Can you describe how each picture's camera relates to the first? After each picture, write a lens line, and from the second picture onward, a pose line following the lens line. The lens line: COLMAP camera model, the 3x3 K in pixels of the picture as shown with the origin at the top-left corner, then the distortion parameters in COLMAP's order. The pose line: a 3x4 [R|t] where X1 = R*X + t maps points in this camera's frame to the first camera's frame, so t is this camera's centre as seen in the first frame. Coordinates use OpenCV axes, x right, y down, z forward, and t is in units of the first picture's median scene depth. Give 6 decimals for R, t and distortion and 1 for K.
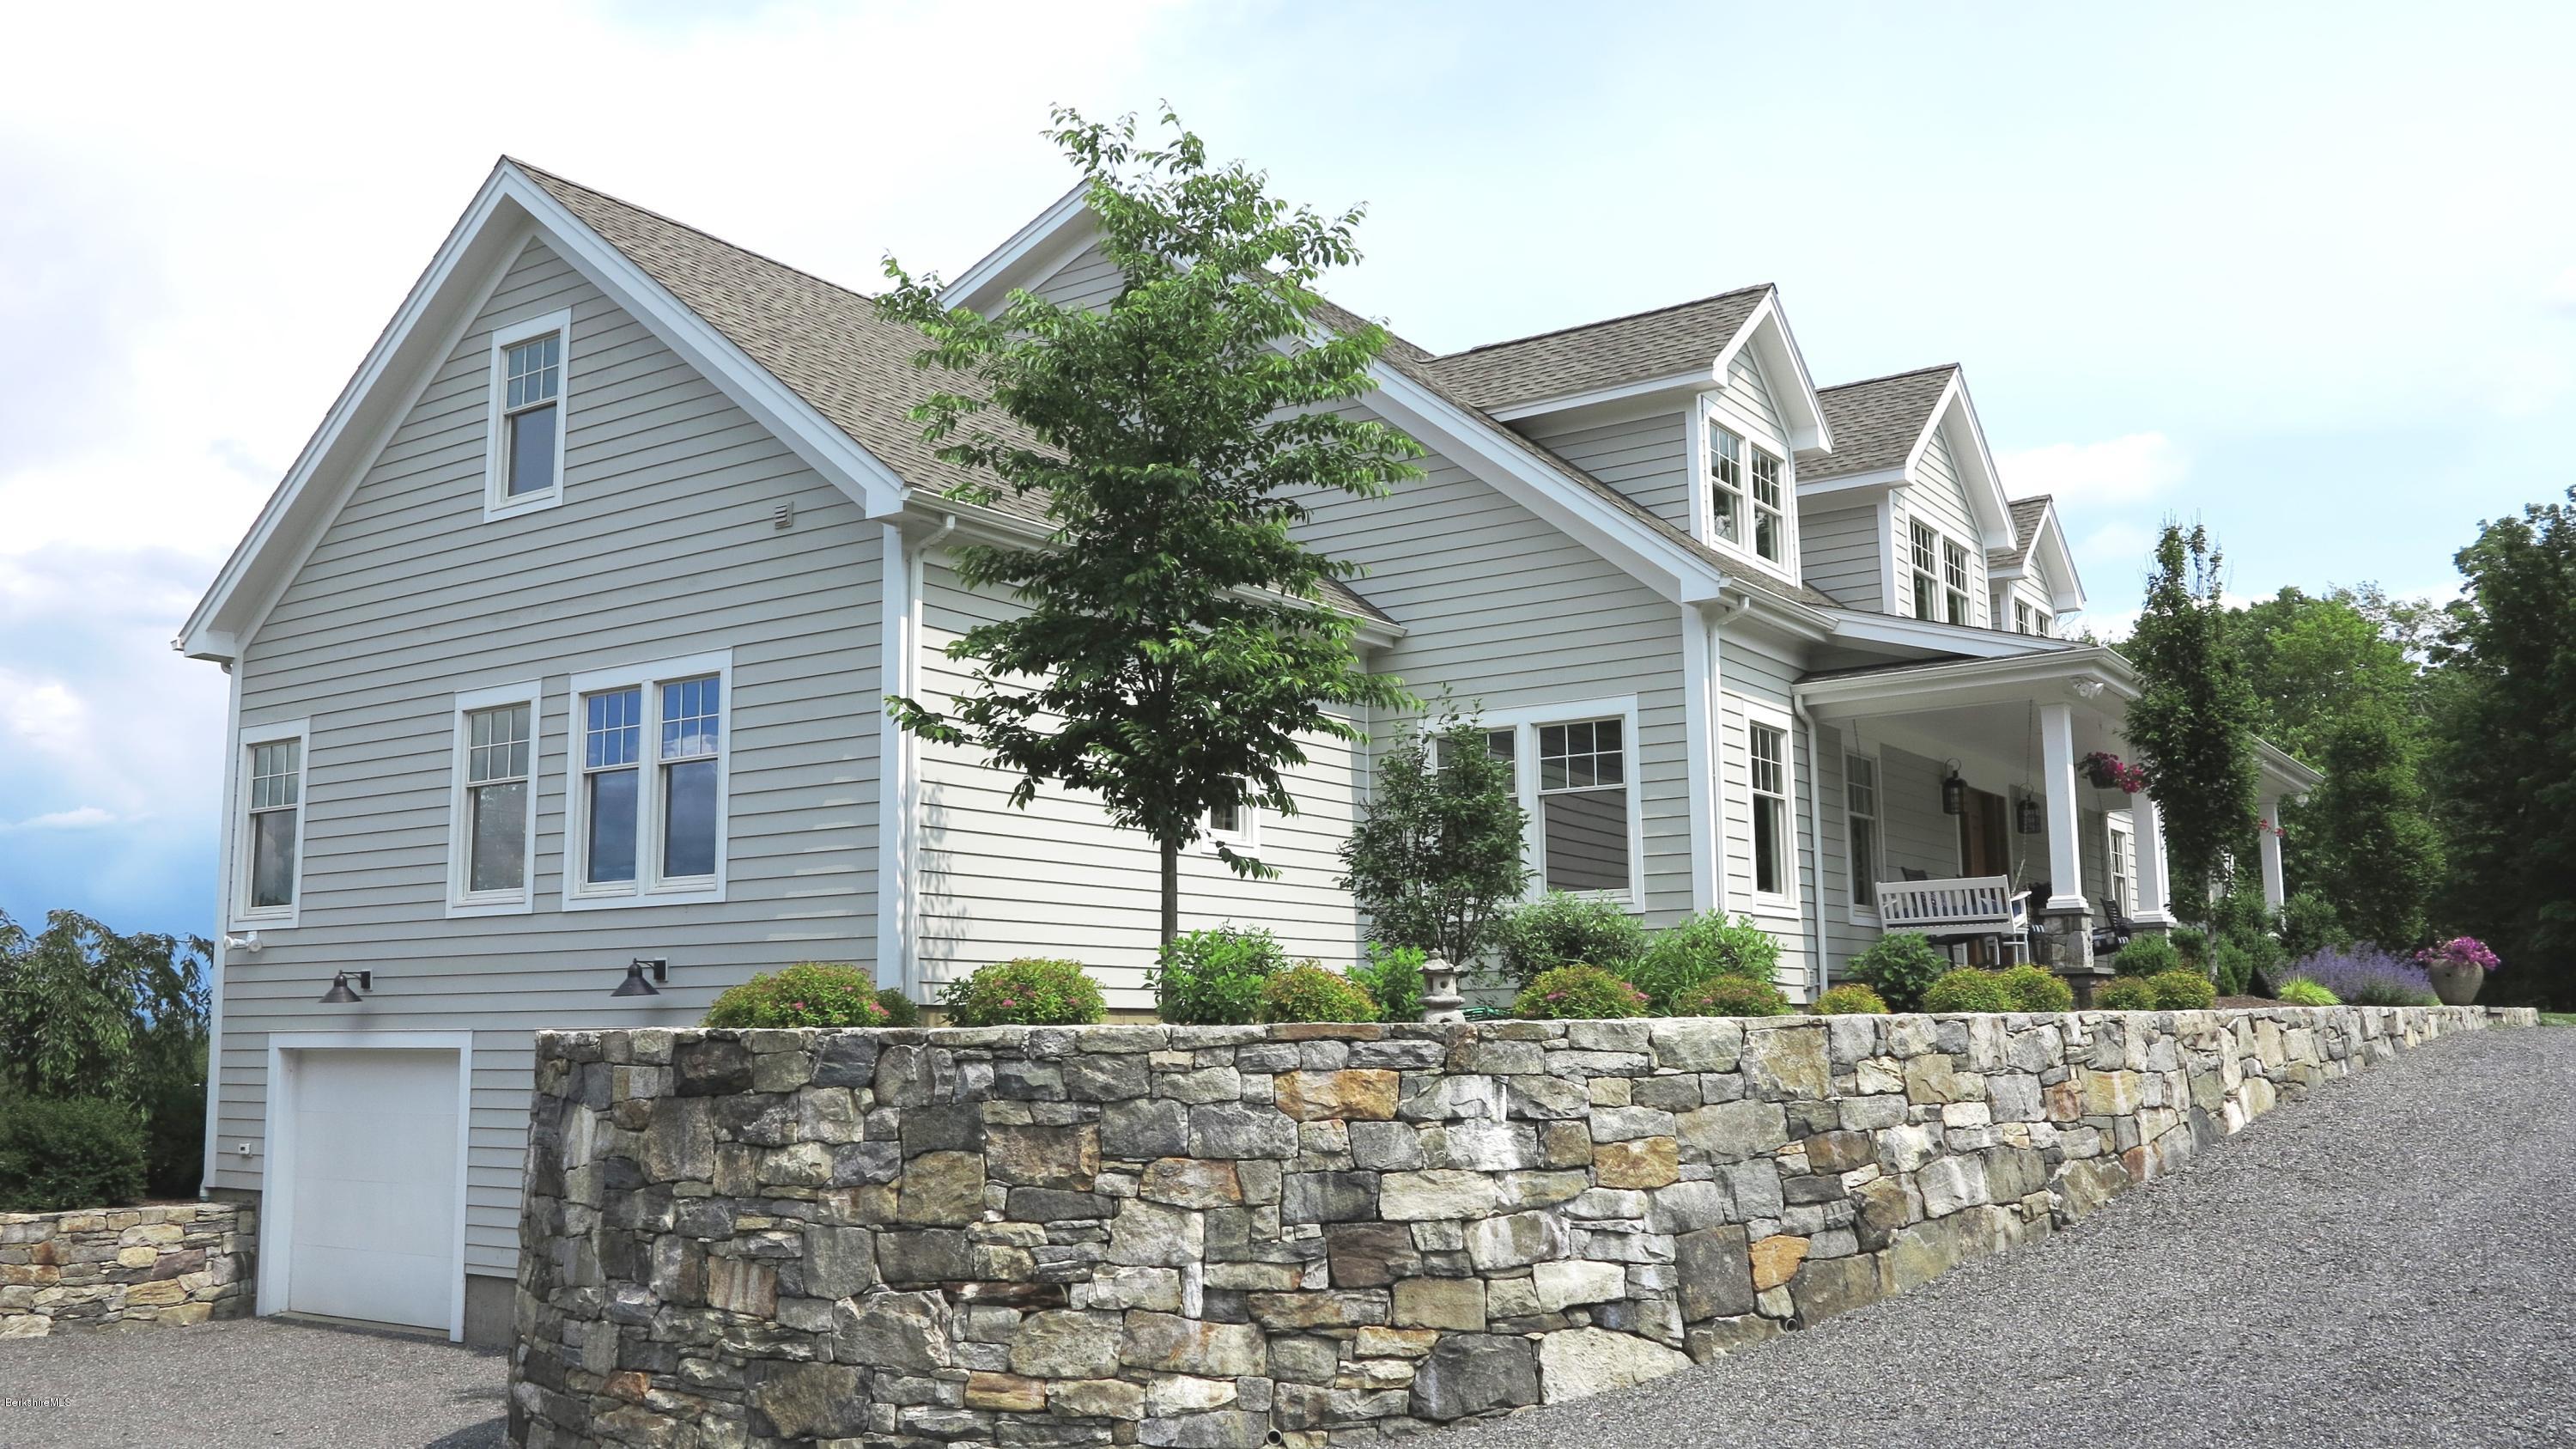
lens RADIAL K [[2103.7, 0, 1288.0], [0, 2103.7, 724.5], [0, 0, 1]] dist [-0.036973, 0.012153]
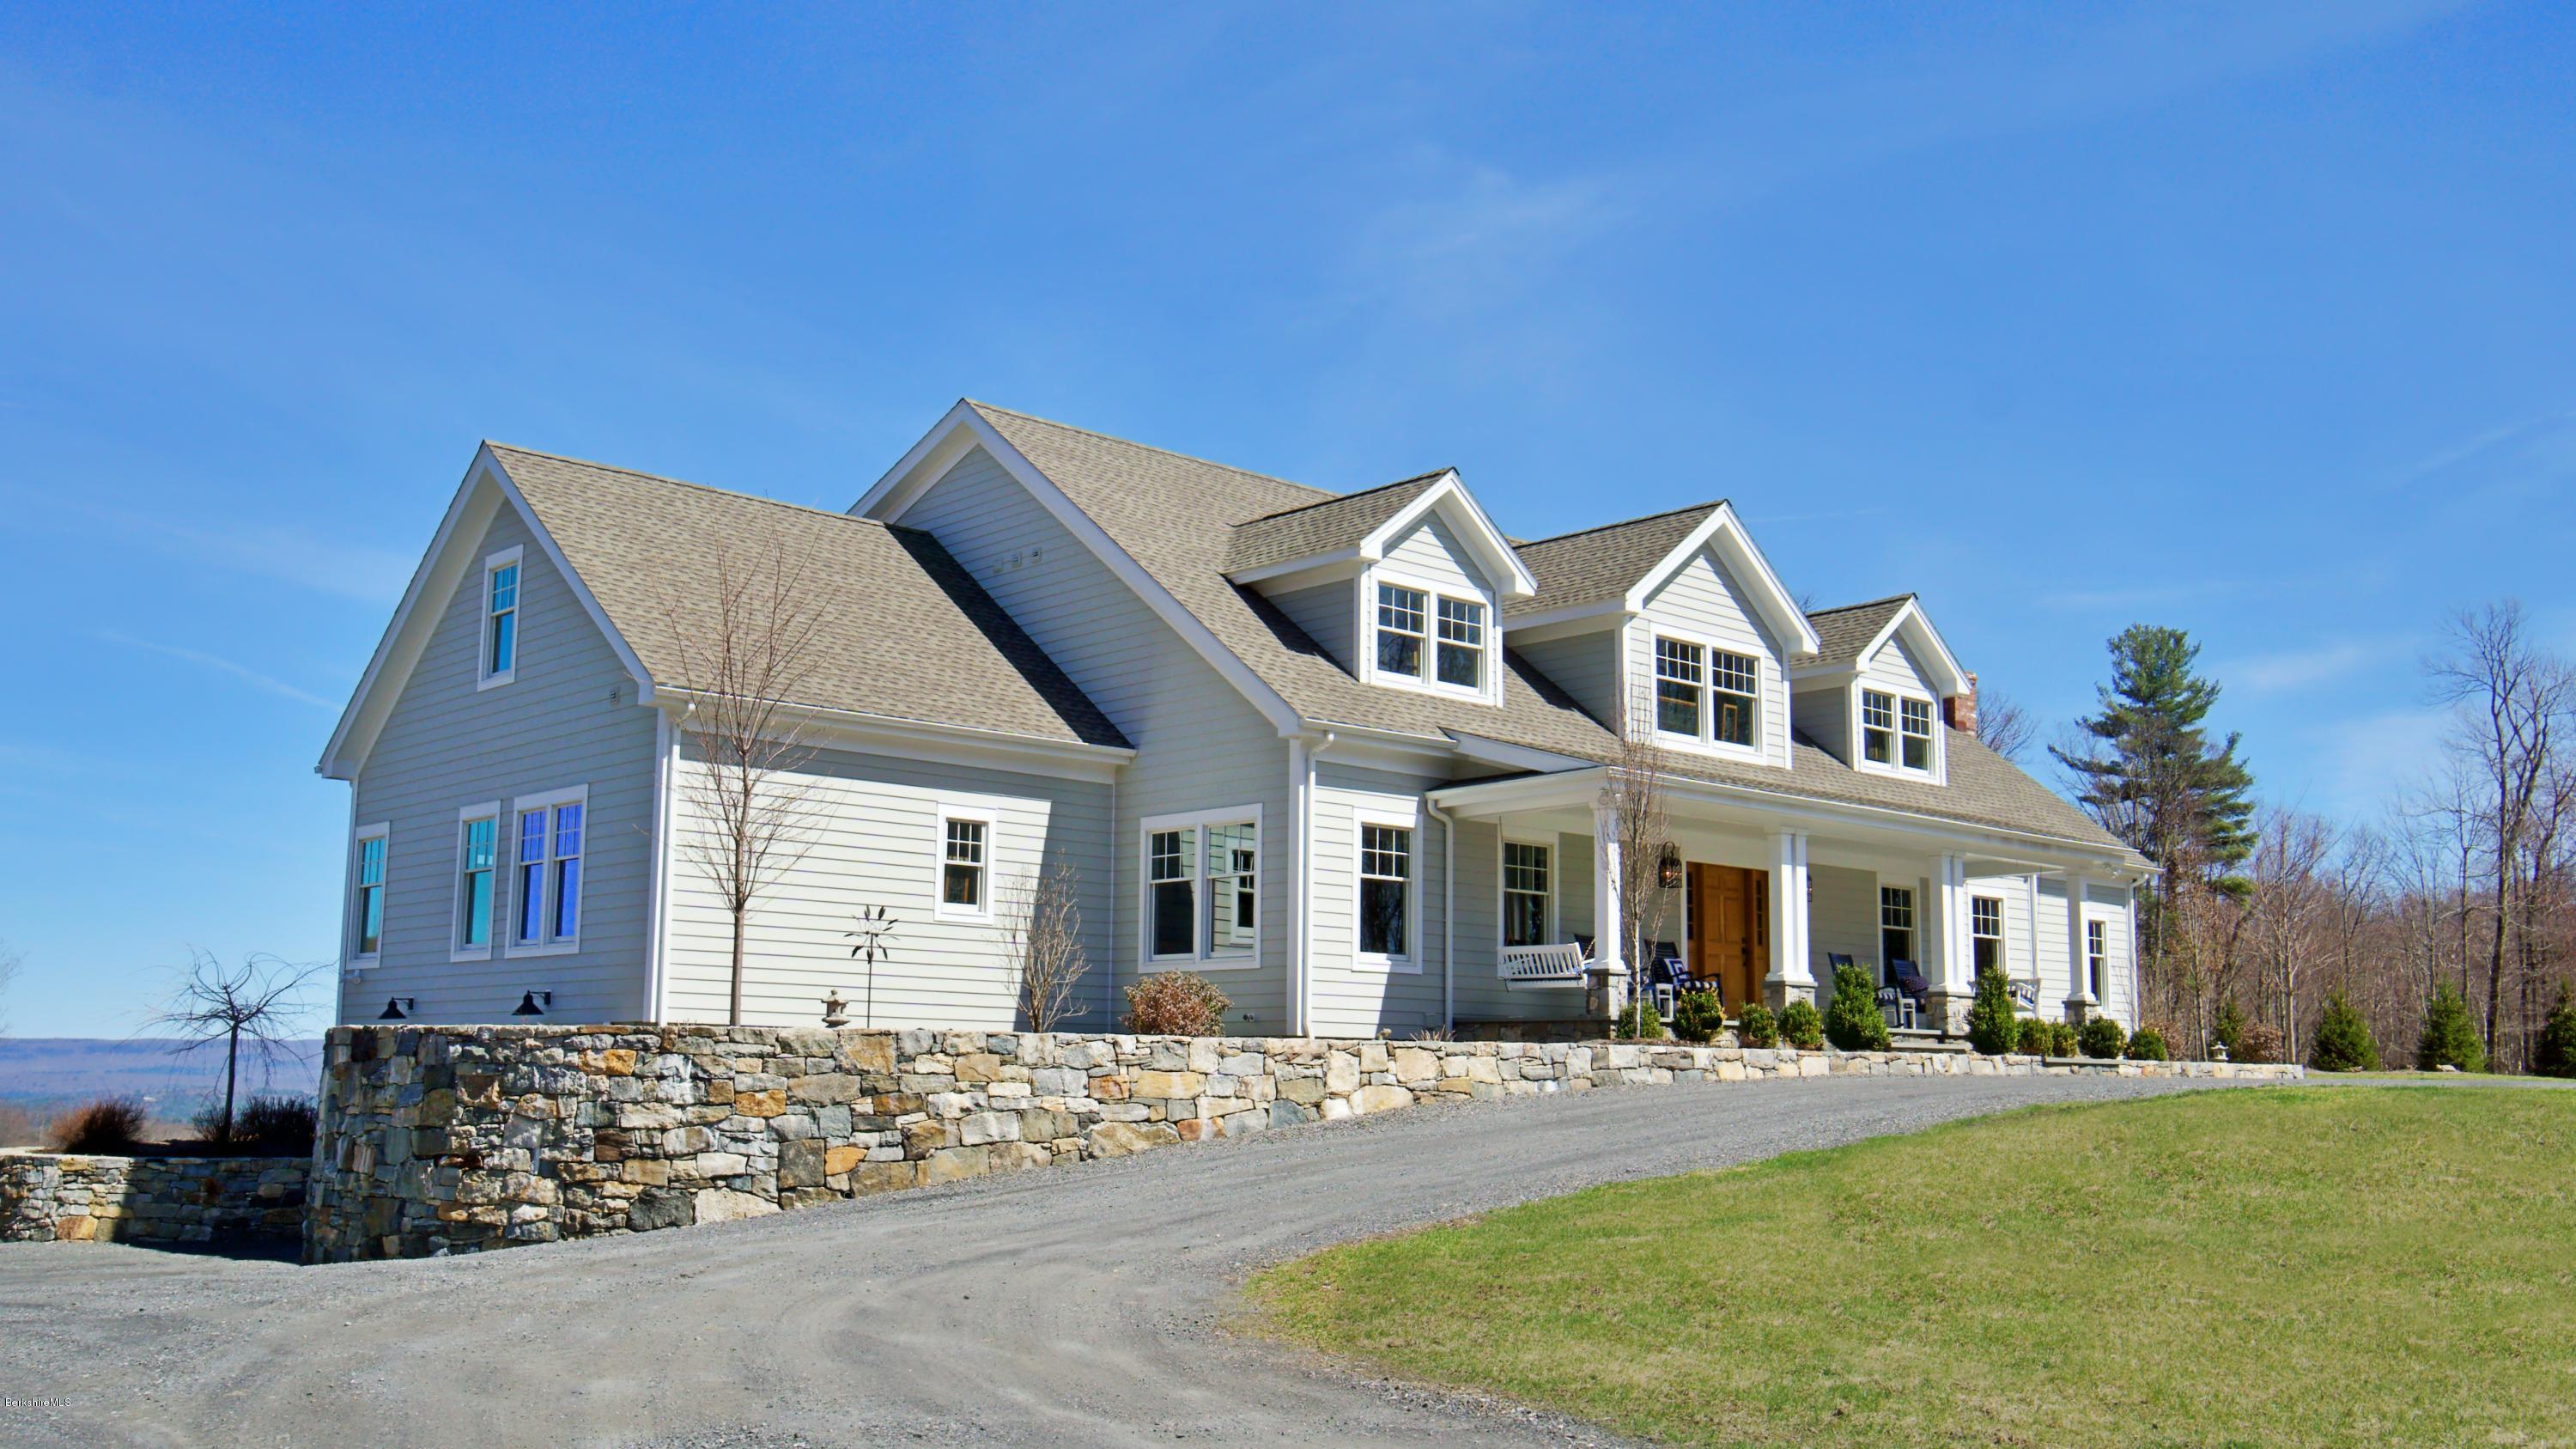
lens RADIAL K [[2420.0, 0, 1288.0], [0, 2420.0, 724.5], [0, 0, 1]] dist [0.048402, 0.004134]
pose [[0.966645, -0.010974, -0.255885, 1.192202], [0.009689, 0.999933, -0.006283, -0.114149], [0.255937, 0.003594, 0.966687, -0.995802]]
